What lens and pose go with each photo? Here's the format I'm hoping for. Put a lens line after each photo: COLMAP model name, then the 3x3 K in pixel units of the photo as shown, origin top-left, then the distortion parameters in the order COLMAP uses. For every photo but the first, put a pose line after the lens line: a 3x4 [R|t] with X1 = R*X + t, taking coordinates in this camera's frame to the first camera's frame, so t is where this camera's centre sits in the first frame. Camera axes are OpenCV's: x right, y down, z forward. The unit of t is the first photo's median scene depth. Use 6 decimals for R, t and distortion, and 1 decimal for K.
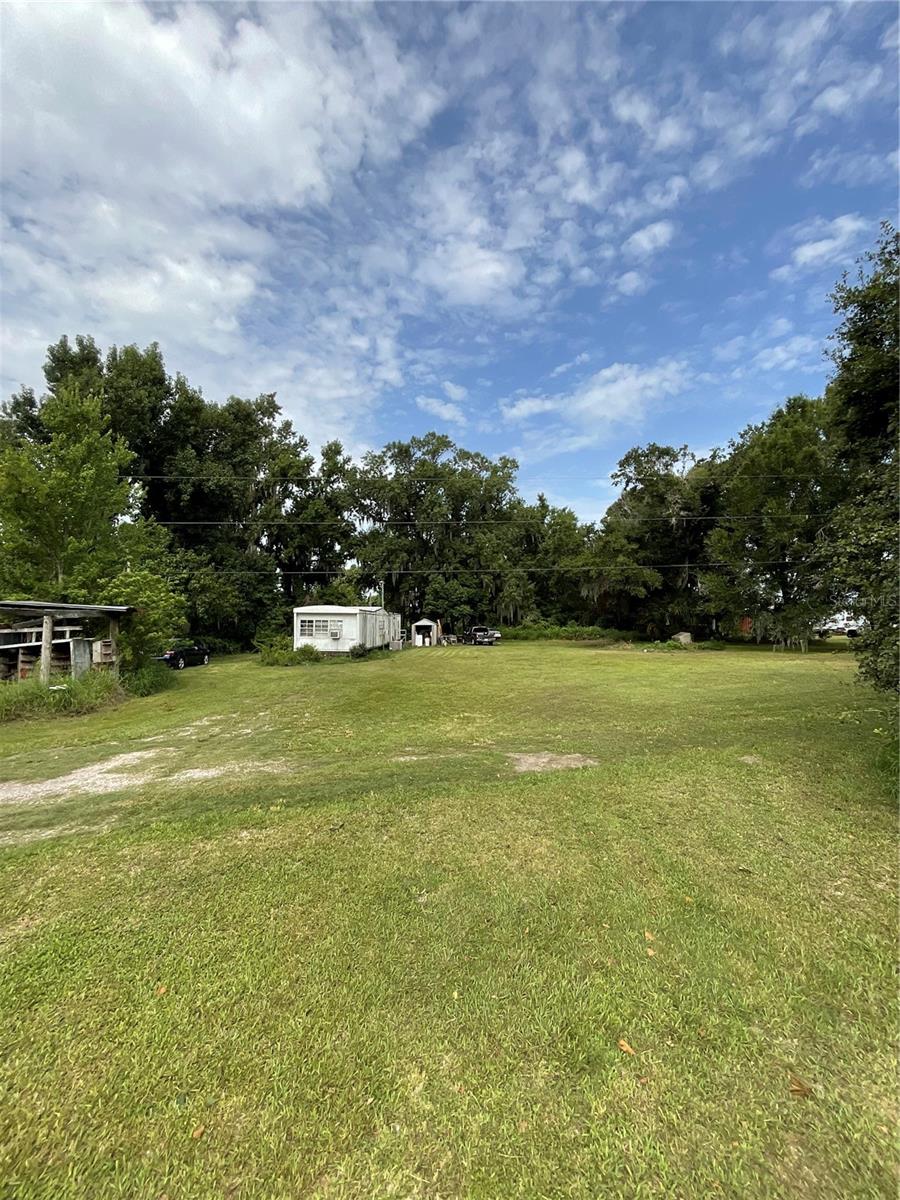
lens RADIAL K [[523.5, 0, 450.0], [0, 523.5, 600.0], [0, 0, 1]] dist [0.000130, 0.000002]
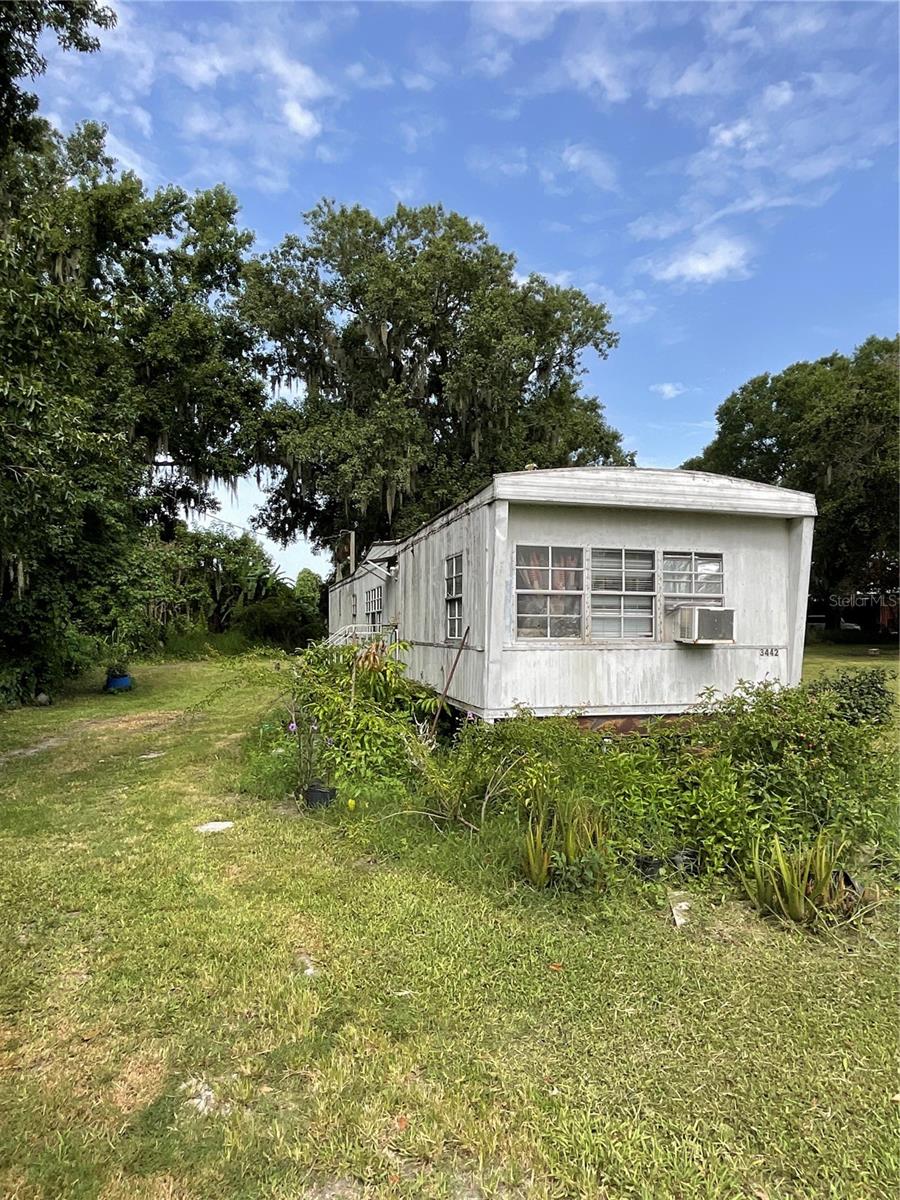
lens RADIAL K [[698.8, 0, 450.0], [0, 698.8, 600.0], [0, 0, 1]] dist [-0.001766, -0.000586]
pose [[0.961812, 0.009680, 0.273538, -0.274491], [-0.011820, 0.999911, 0.006175, 0.040797], [-0.273454, -0.009173, 0.961841, 0.568944]]
